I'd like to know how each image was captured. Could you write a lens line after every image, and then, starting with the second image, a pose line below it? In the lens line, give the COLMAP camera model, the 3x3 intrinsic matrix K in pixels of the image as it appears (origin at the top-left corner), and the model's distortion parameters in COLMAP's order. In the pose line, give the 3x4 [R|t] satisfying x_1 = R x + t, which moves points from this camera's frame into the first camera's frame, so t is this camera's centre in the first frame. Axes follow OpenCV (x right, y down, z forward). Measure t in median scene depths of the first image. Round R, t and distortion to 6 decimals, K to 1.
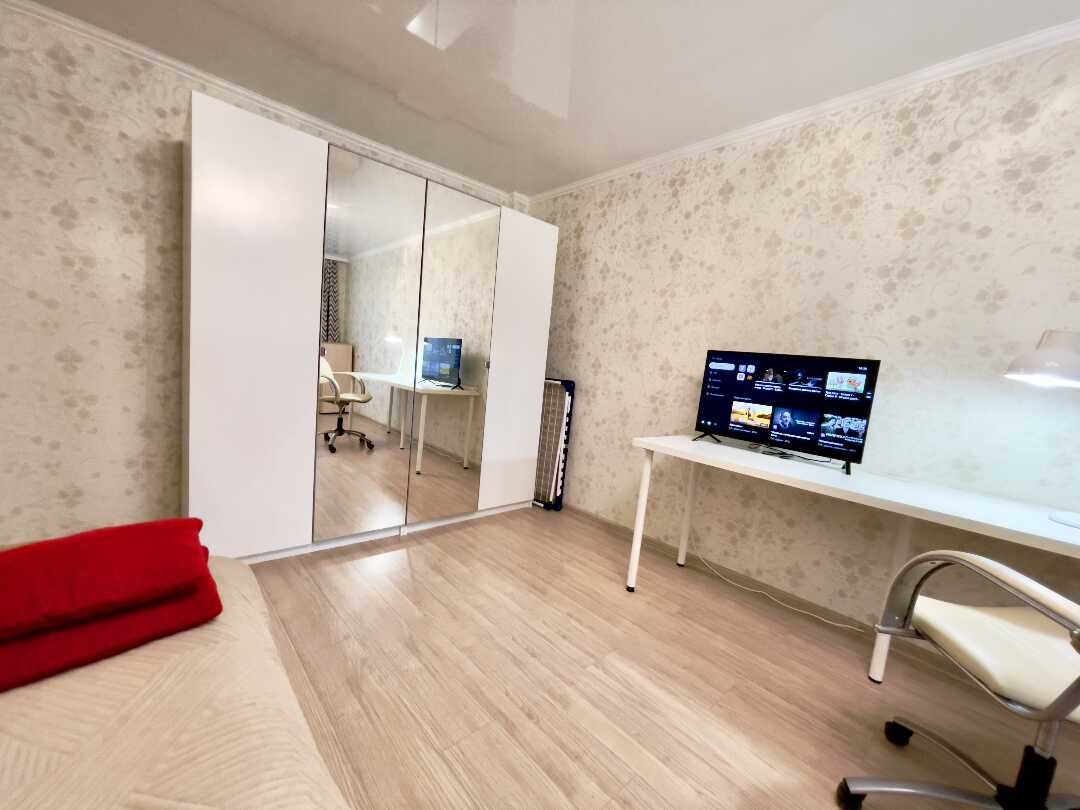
lens RADIAL K [[442.4, 0, 540.0], [0, 442.4, 405.0], [0, 0, 1]] dist [0.001066, 0.000653]
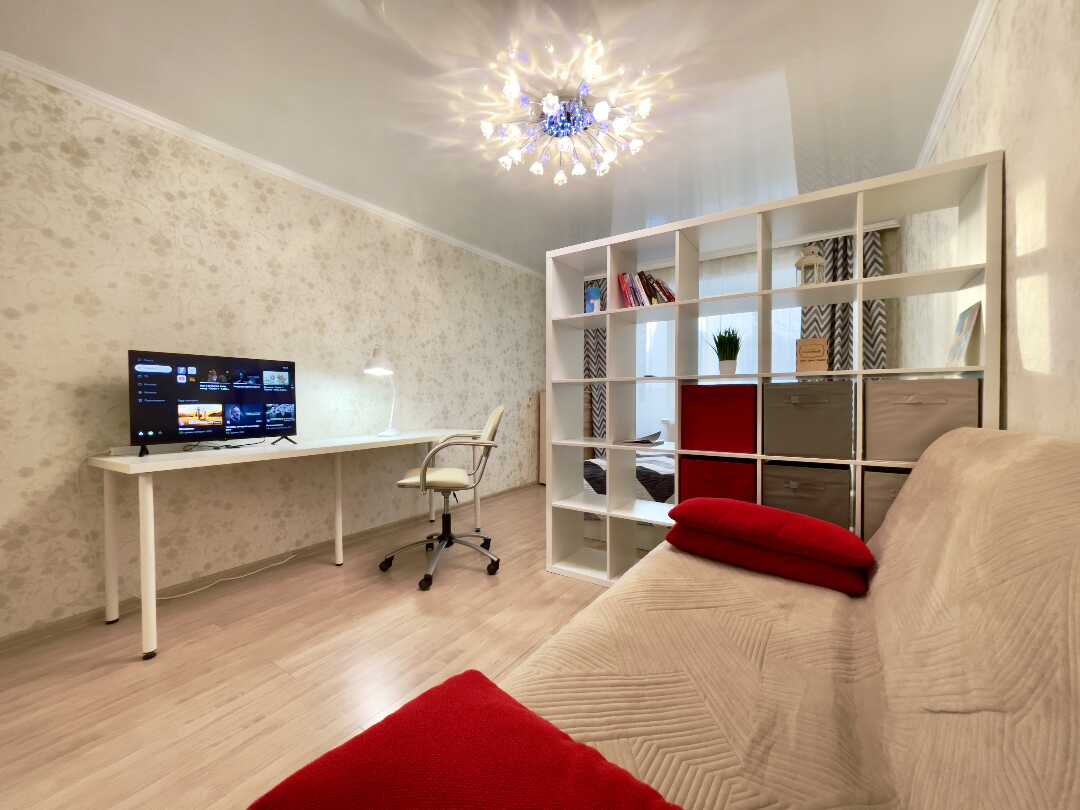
lens RADIAL K [[442.4, 0, 540.0], [0, 442.4, 405.0], [0, 0, 1]] dist [0.001066, 0.000653]
pose [[-0.242073, -0.102860, 0.964790, -0.764948], [0.088072, 0.987930, 0.127425, -0.069147], [-0.966253, 0.115817, -0.230092, 0.525104]]
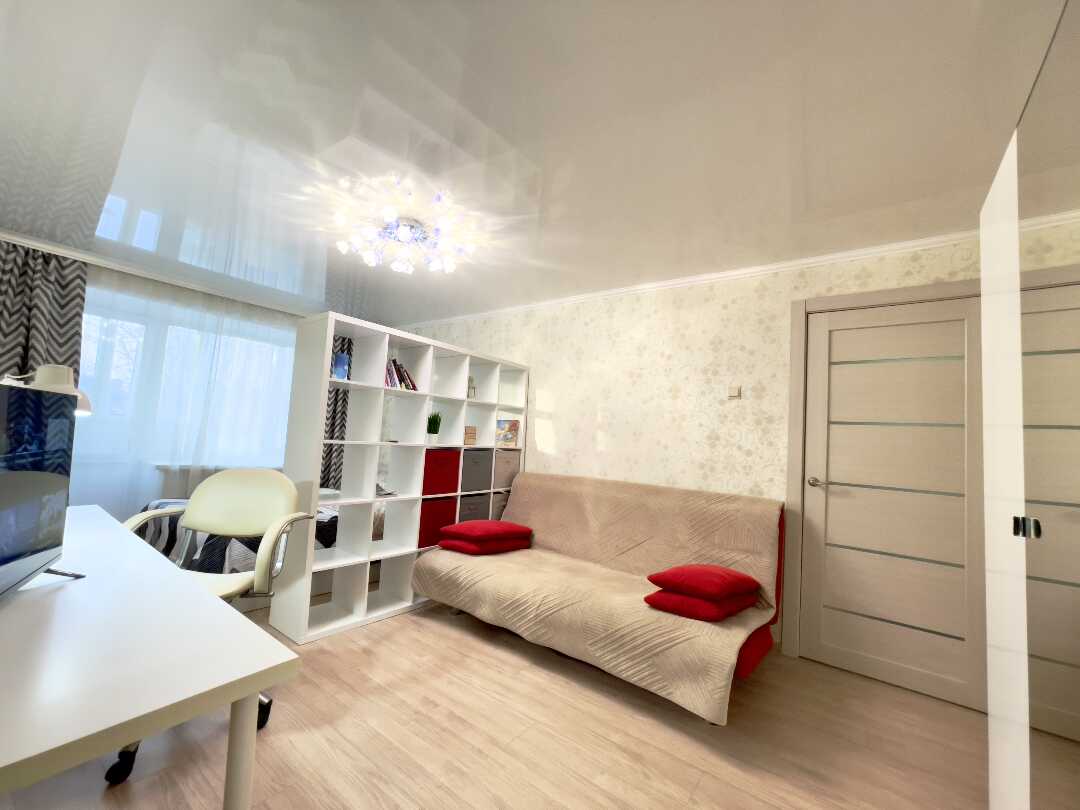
lens RADIAL K [[442.4, 0, 540.0], [0, 442.4, 405.0], [0, 0, 1]] dist [0.001066, 0.000653]
pose [[-0.971243, -0.159410, -0.176848, 0.129976], [-0.164491, 0.986274, 0.014354, -0.196589], [0.172133, 0.043031, -0.984133, 1.558380]]
